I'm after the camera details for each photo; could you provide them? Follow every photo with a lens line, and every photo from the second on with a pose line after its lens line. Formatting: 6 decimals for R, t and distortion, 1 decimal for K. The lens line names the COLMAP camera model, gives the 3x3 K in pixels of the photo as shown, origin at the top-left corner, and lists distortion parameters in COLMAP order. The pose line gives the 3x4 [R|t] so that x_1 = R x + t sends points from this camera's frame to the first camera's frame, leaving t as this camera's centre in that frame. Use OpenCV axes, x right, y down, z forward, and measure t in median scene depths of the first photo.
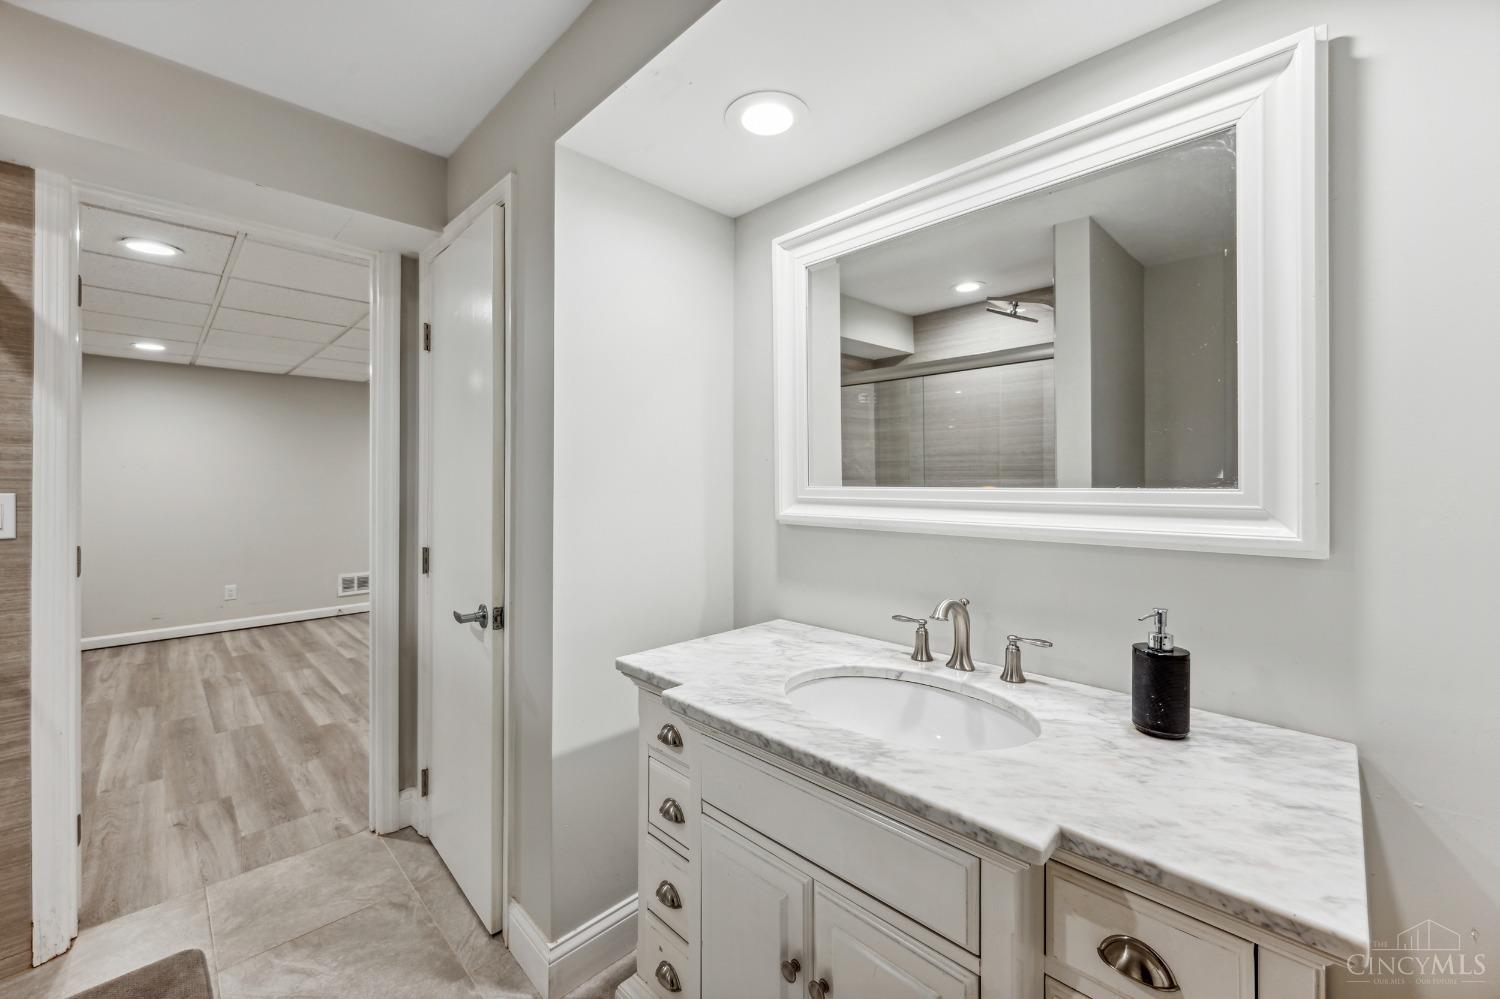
lens RADIAL K [[597.4, 0, 749.6], [0, 597.4, 486.3], [0, 0, 1]] dist [0.000458, -0.000021]
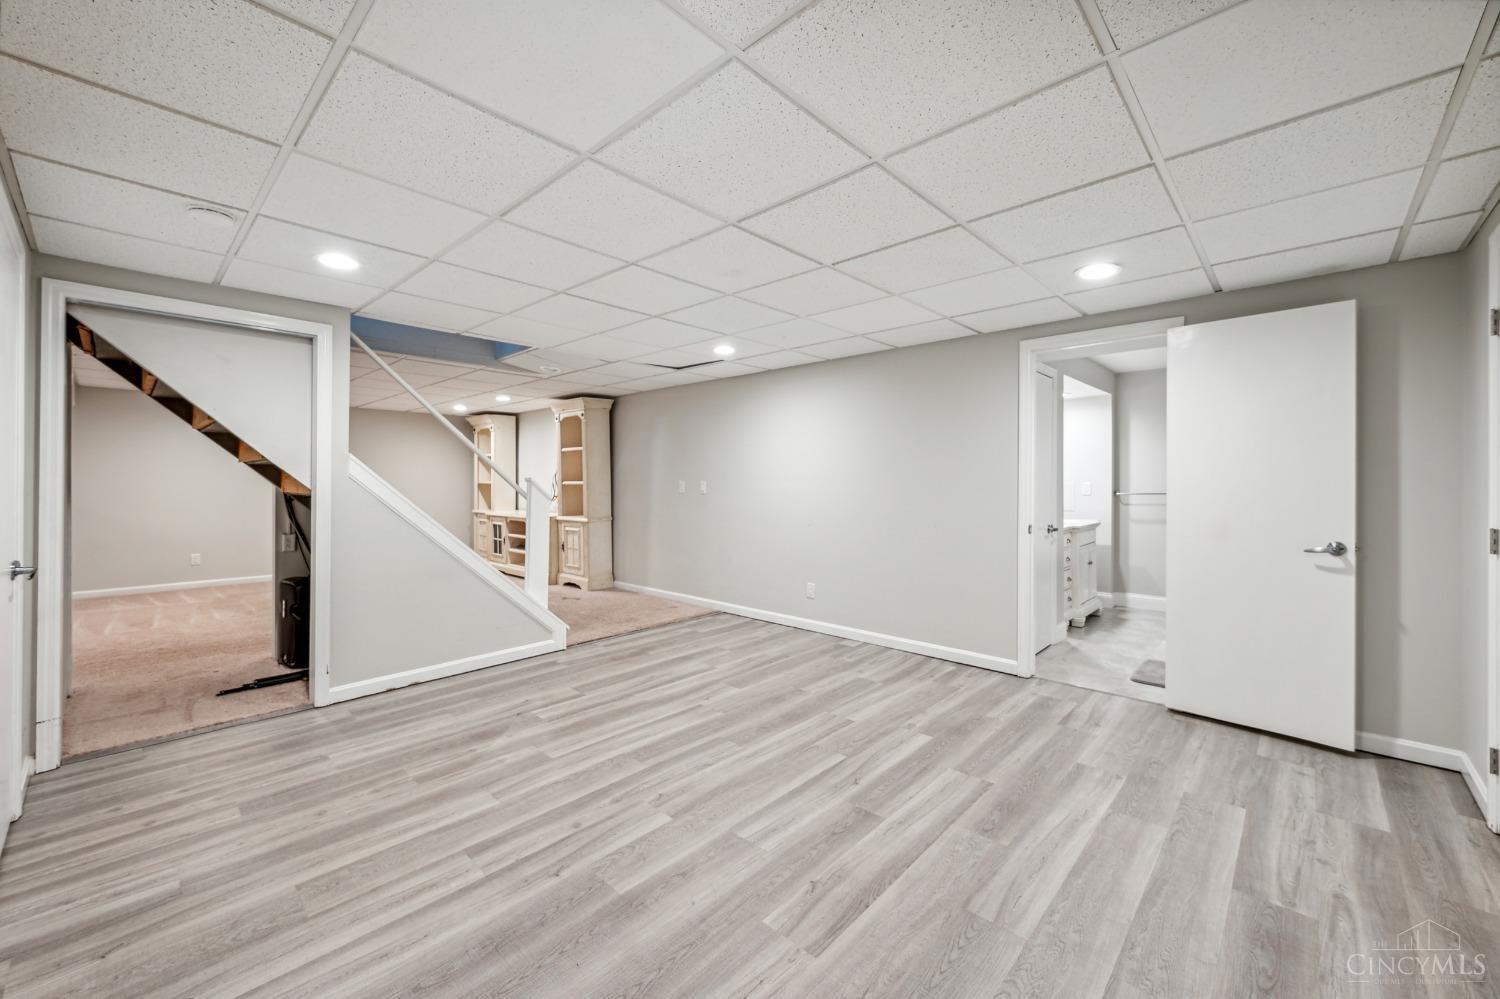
lens RADIAL K [[597.4, 0, 749.2], [0, 597.4, 485.8], [0, 0, 1]] dist [0.000458, -0.000021]
pose [[-0.032435, -0.008121, 0.999441, -1.882160], [0.007131, 0.999940, 0.008357, -0.001568], [-0.999448, 0.007398, -0.032375, 1.507328]]
